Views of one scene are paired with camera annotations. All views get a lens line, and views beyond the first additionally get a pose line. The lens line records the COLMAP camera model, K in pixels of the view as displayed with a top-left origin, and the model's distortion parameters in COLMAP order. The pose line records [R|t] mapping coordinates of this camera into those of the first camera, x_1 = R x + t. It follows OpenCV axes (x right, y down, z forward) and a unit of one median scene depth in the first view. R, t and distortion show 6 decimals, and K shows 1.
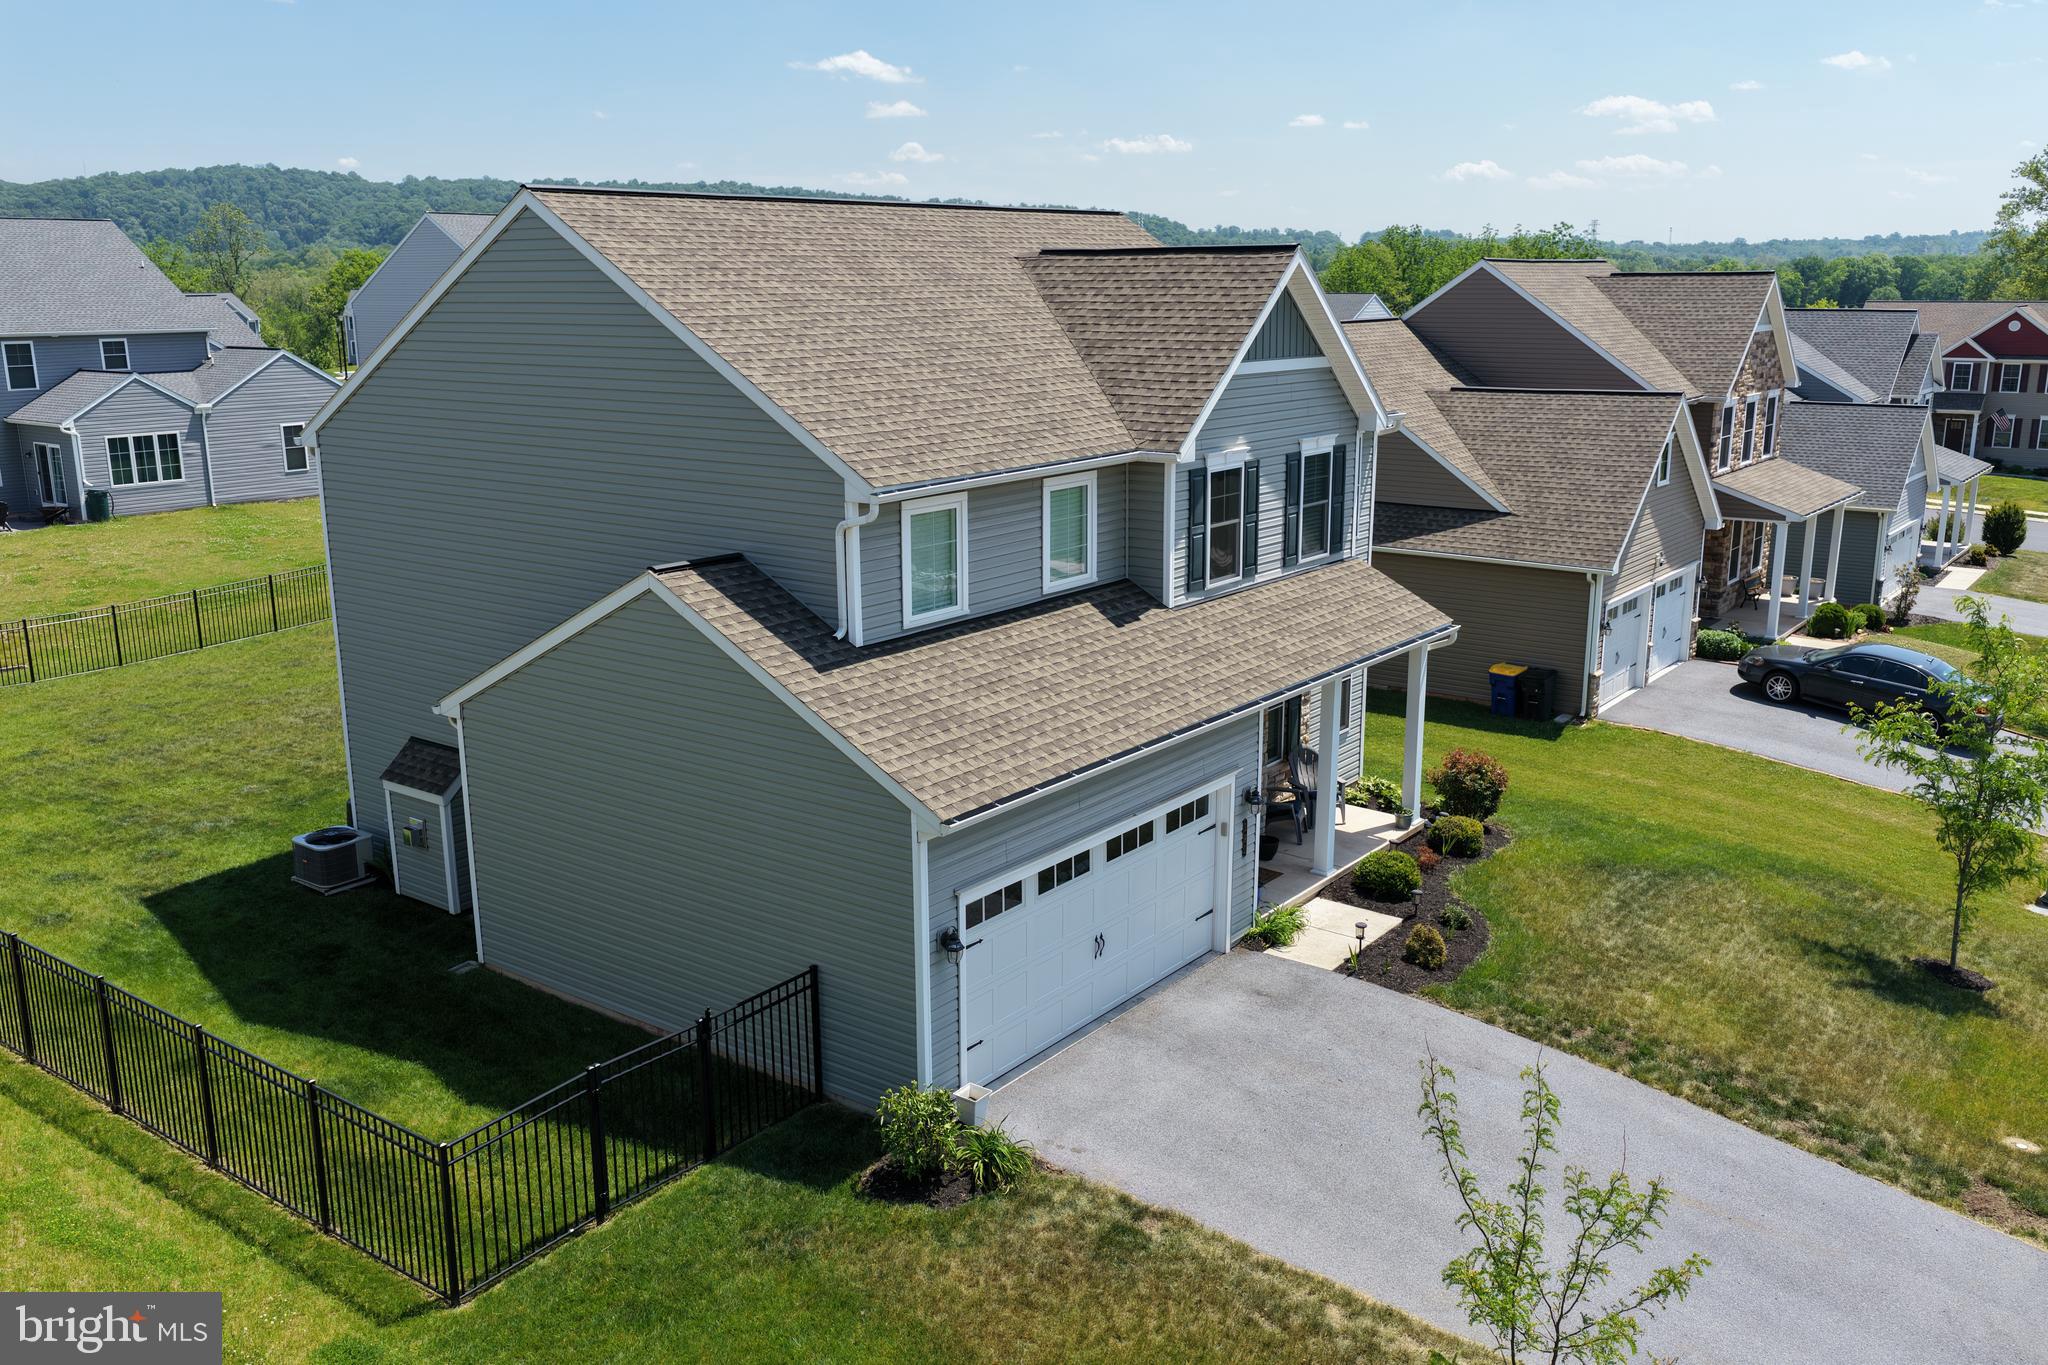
lens RADIAL K [[1706.8, 0, 1033.9], [0, 1706.8, 694.2], [0, 0, 1]] dist [-0.015913, 0.040561]
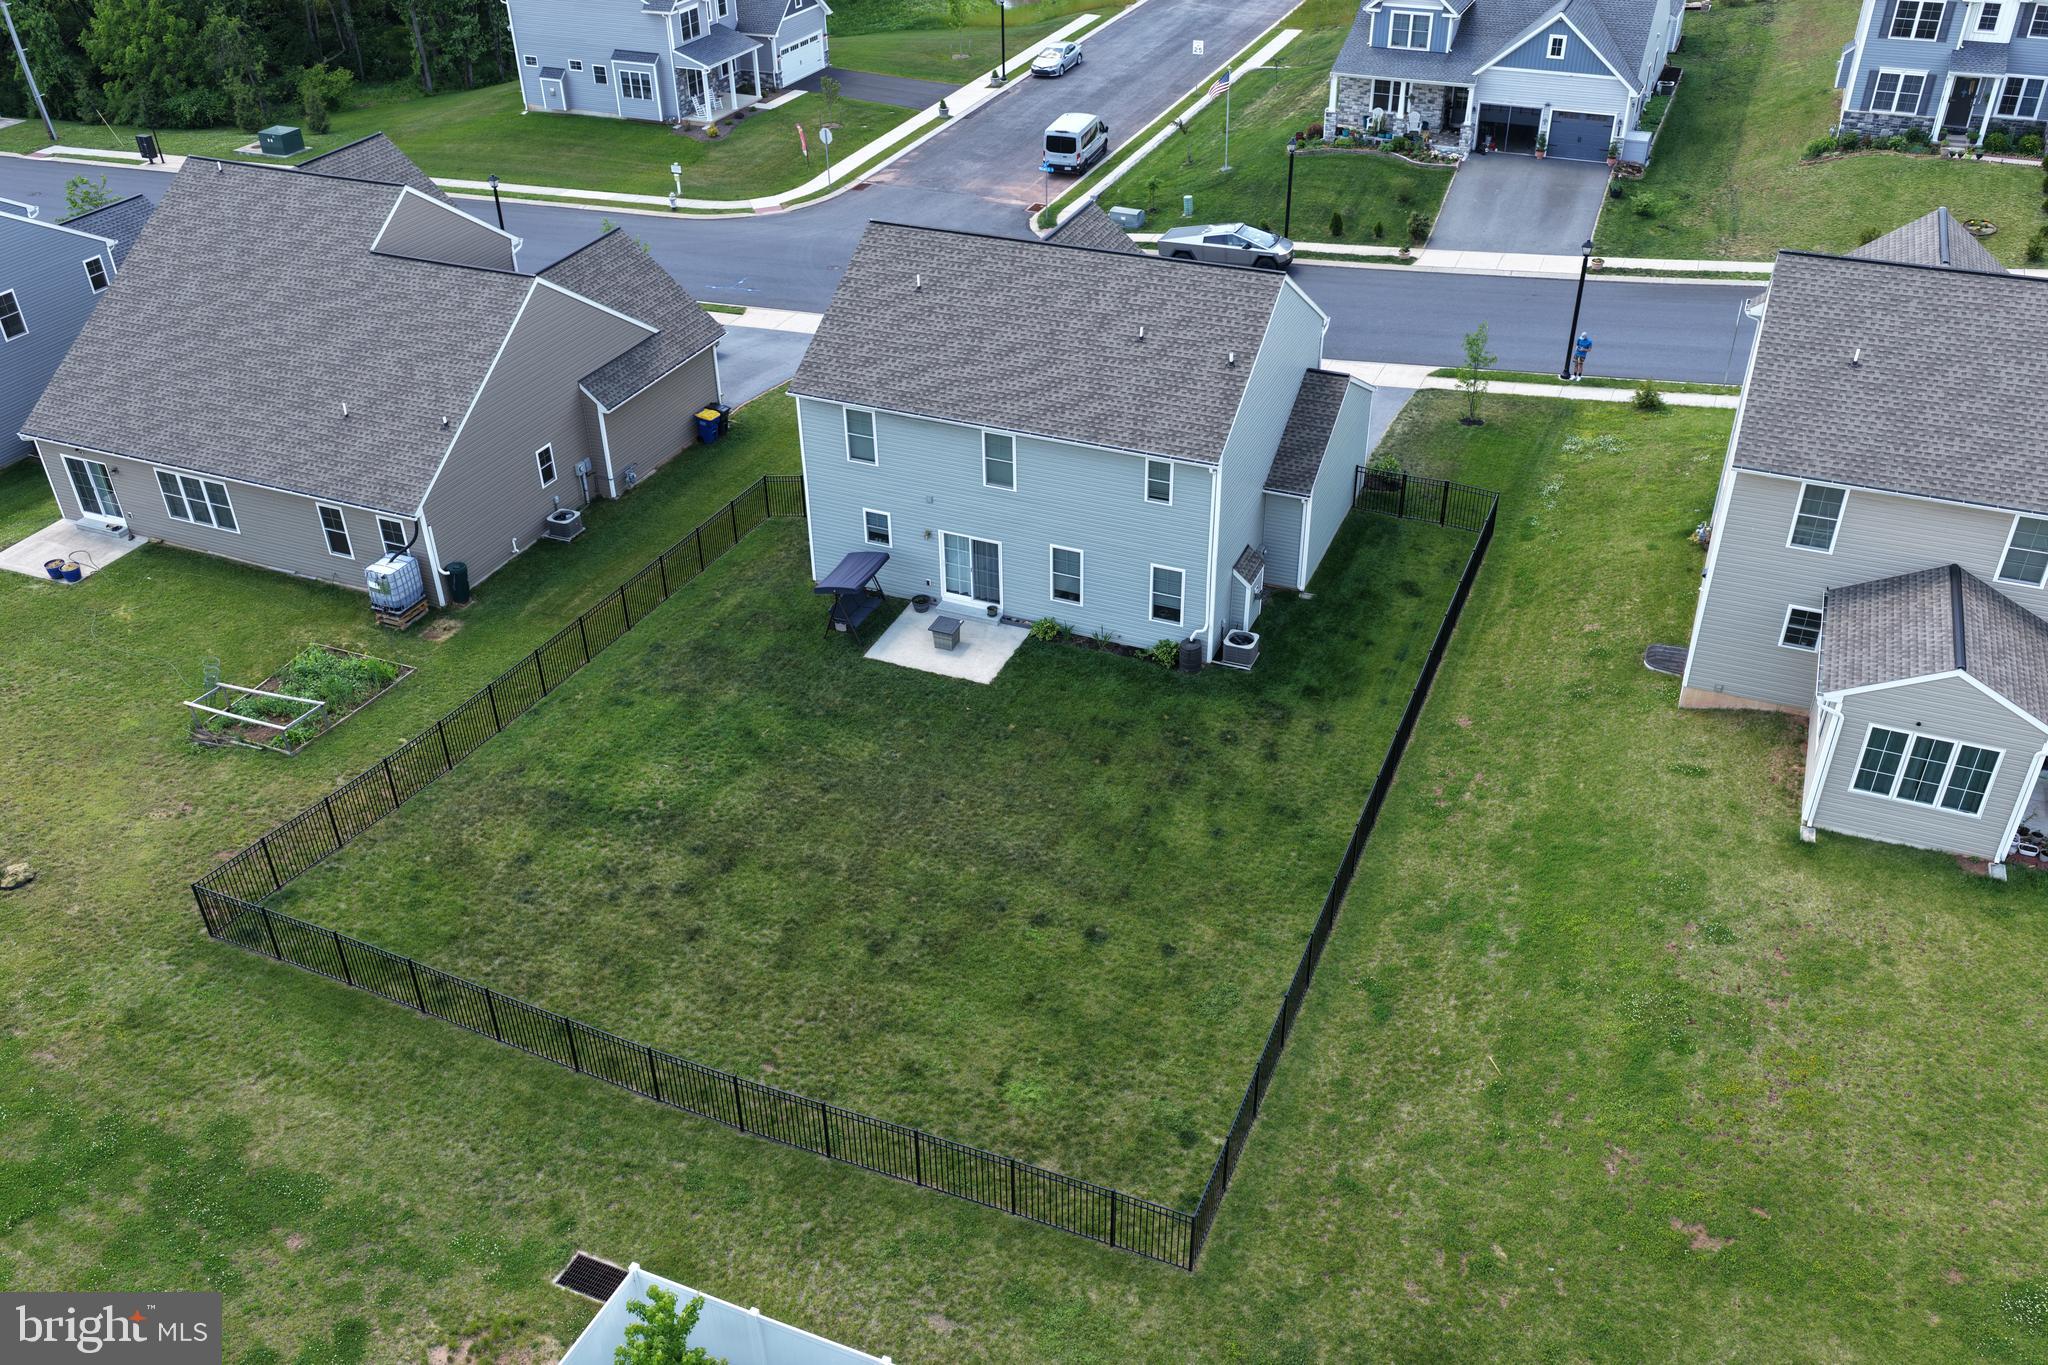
lens RADIAL K [[1706.8, 0, 1033.9], [0, 1706.8, 694.2], [0, 0, 1]] dist [-0.015913, 0.040561]
pose [[-0.241344, -0.530302, 0.812732, -2.108438], [0.243414, 0.777635, 0.579684, -1.125460], [-0.939416, 0.337733, -0.058594, 1.456771]]
